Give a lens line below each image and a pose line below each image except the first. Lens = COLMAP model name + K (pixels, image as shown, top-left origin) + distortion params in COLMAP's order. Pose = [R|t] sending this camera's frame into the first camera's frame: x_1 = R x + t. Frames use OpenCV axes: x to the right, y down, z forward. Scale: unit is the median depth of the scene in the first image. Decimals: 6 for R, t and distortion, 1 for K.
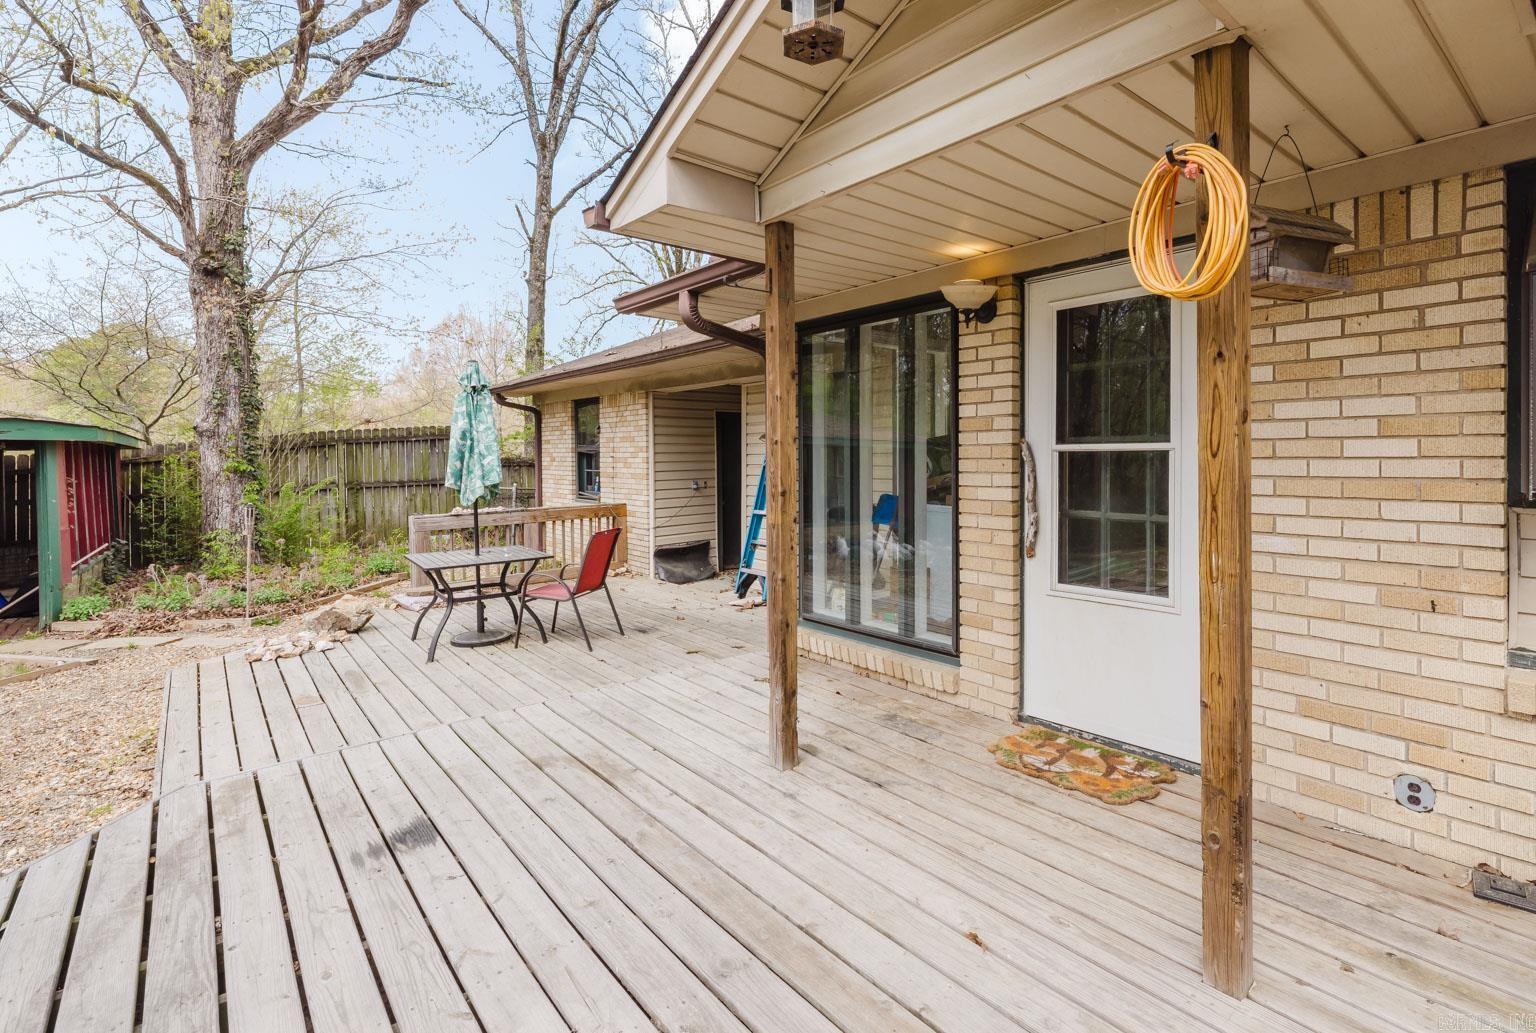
lens RADIAL K [[736.6, 0, 801.9], [0, 736.6, 513.0], [0, 0, 1]] dist [-0.000132, -0.000225]
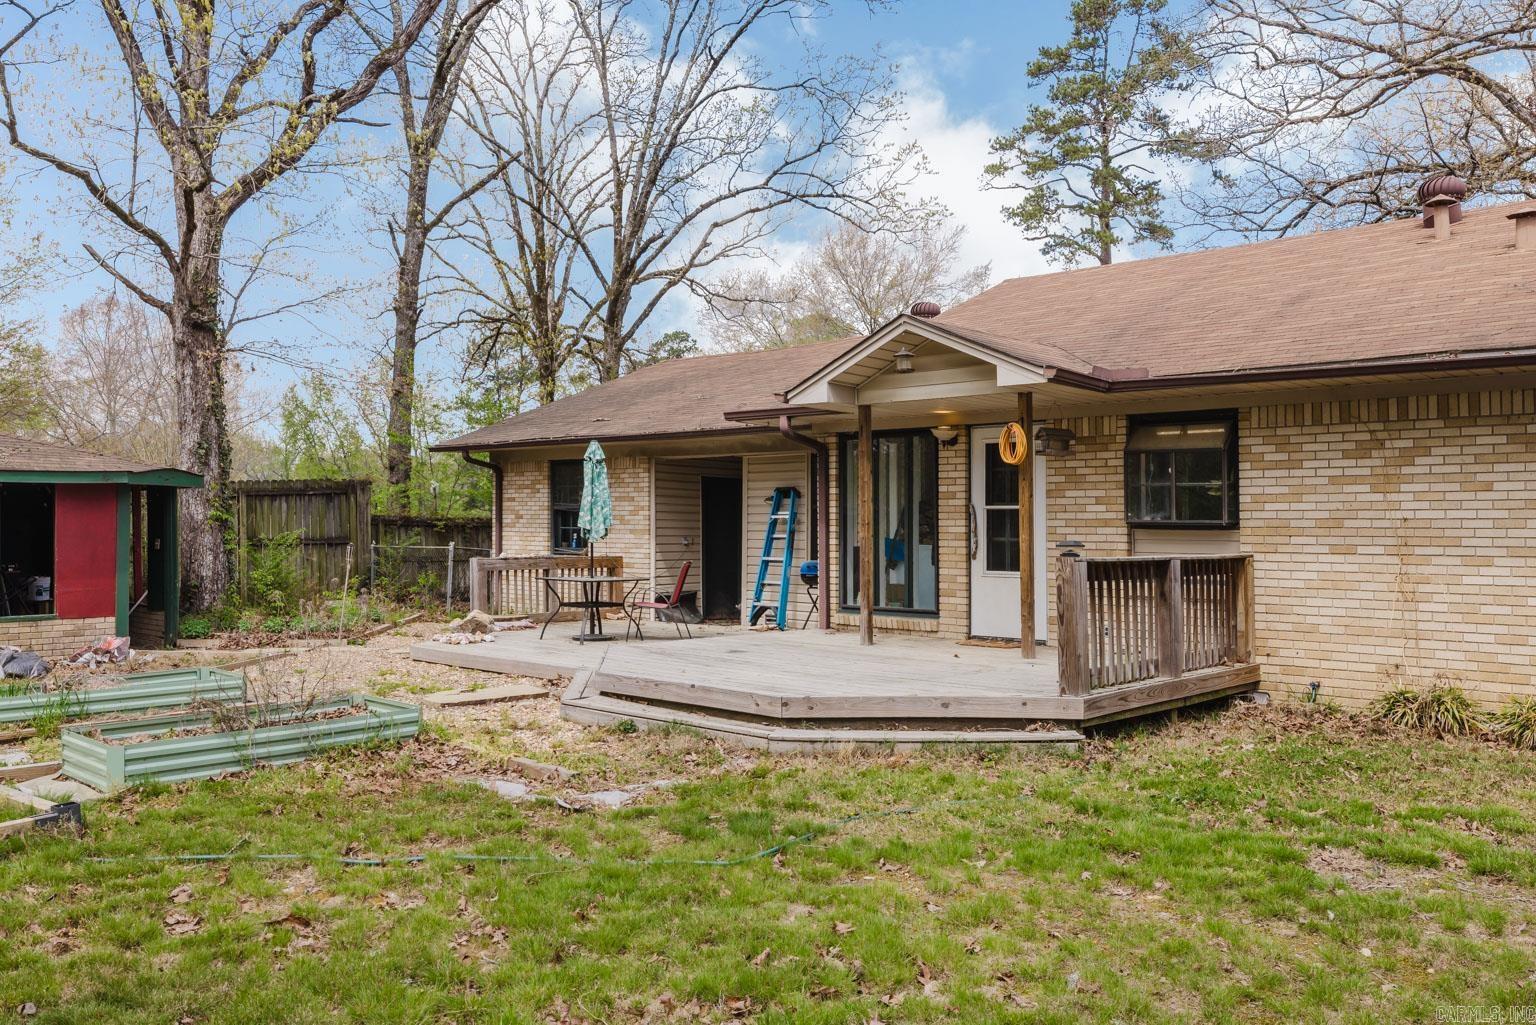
lens RADIAL K [[1193.9, 0, 768.0], [0, 1193.9, 512.5], [0, 0, 1]] dist [0.005001, 0.004011]
pose [[0.992371, 0.024776, 0.120772, -0.624826], [-0.012945, 0.995124, -0.097783, 0.244762], [-0.122605, 0.095473, 0.987853, -2.097949]]
